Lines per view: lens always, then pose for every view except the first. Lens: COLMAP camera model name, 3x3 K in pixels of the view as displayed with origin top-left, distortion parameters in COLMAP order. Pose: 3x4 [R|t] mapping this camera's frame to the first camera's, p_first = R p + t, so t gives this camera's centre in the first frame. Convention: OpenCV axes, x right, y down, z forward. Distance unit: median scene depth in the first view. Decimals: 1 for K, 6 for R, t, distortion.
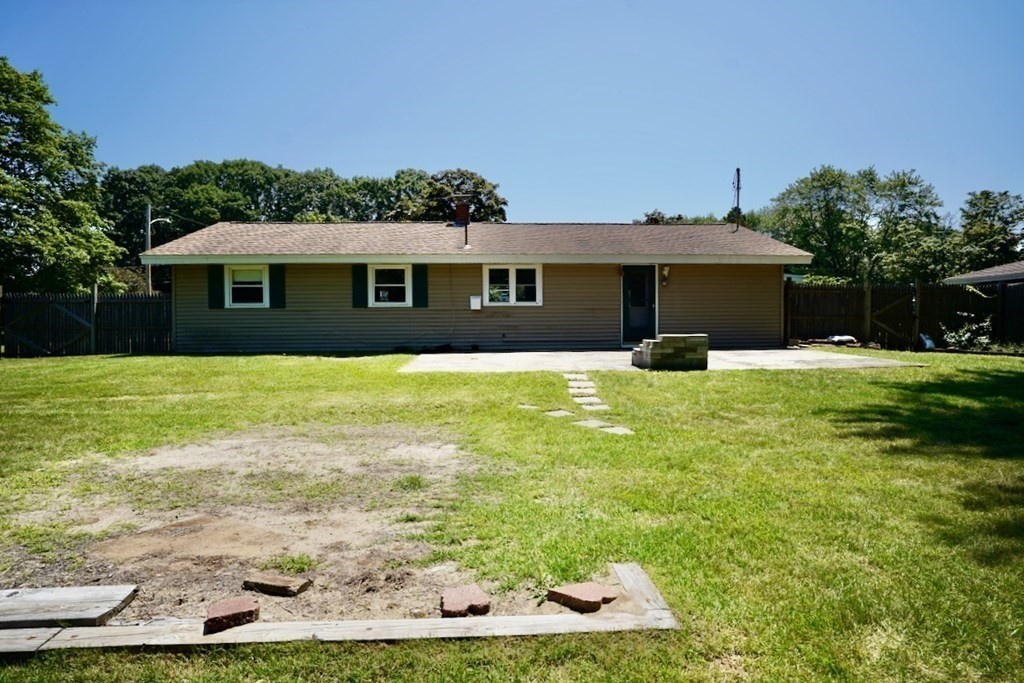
lens RADIAL K [[587.9, 0, 508.8], [0, 587.9, 340.1], [0, 0, 1]] dist [-0.058334, 0.039059]
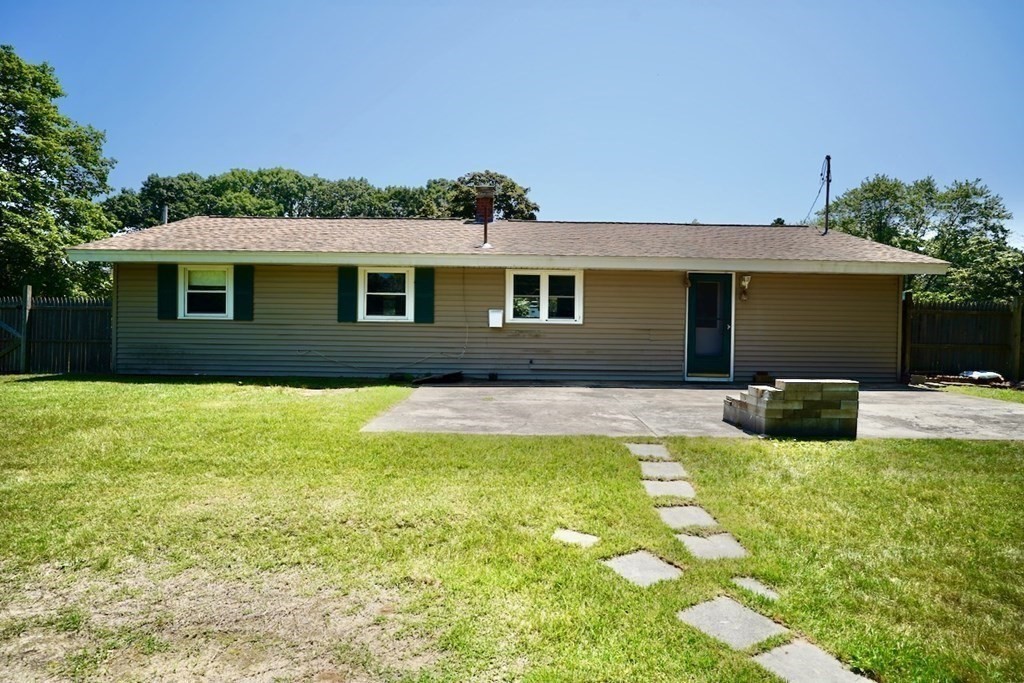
lens RADIAL K [[561.7, 0, 512.0], [0, 561.7, 341.5], [0, 0, 1]] dist [-0.054780, 0.037747]
pose [[0.998765, 0.020970, -0.045043, -0.001394], [-0.021571, 0.999684, -0.012909, -0.024122], [0.044758, 0.013864, 0.998902, 0.264143]]
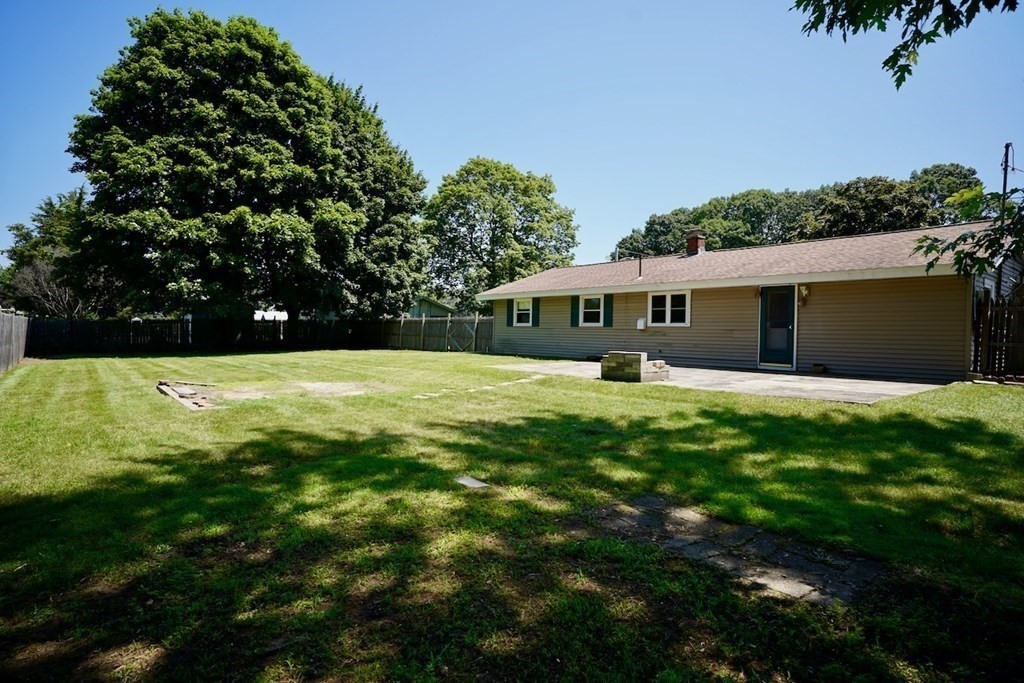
lens RADIAL K [[567.1, 0, 511.2], [0, 567.1, 339.9], [0, 0, 1]] dist [-0.050588, 0.037004]
pose [[0.586685, 0.026055, -0.809396, 0.735773], [-0.048035, 0.998842, -0.002664, -0.013157], [0.808389, 0.040442, 0.587257, 0.086900]]
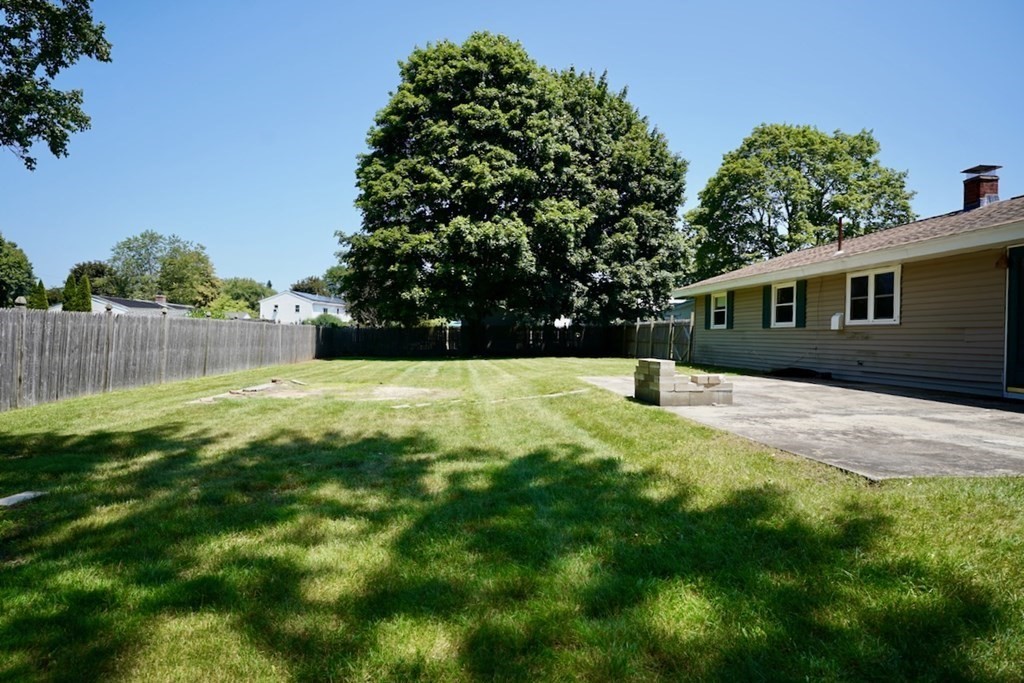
lens RADIAL K [[598.5, 0, 515.1], [0, 598.5, 337.4], [0, 0, 1]] dist [0.020532, -0.045540]
pose [[0.033443, 0.008582, -0.999404, 0.752241], [-0.050881, 0.998681, 0.006873, -0.024175], [0.998145, 0.050621, 0.033835, 0.524434]]
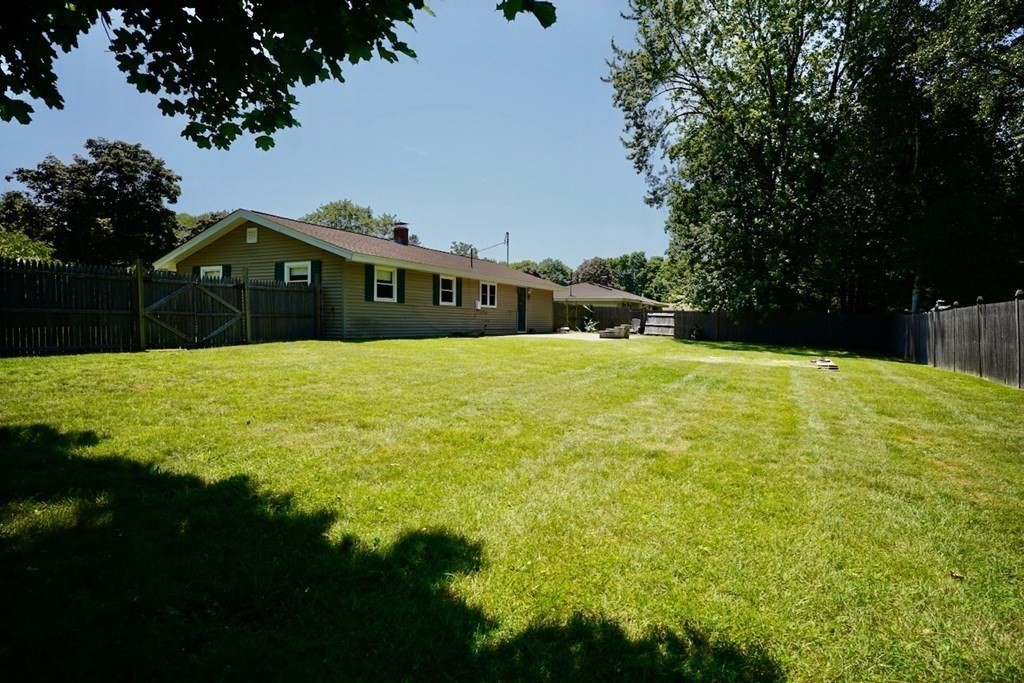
lens RADIAL K [[567.1, 0, 511.2], [0, 567.1, 339.9], [0, 0, 1]] dist [-0.050588, 0.037004]
pose [[0.493517, -0.015780, 0.869593, -1.317772], [0.017680, 0.999811, 0.008109, 0.019233], [-0.869556, 0.011372, 0.493703, 0.177494]]
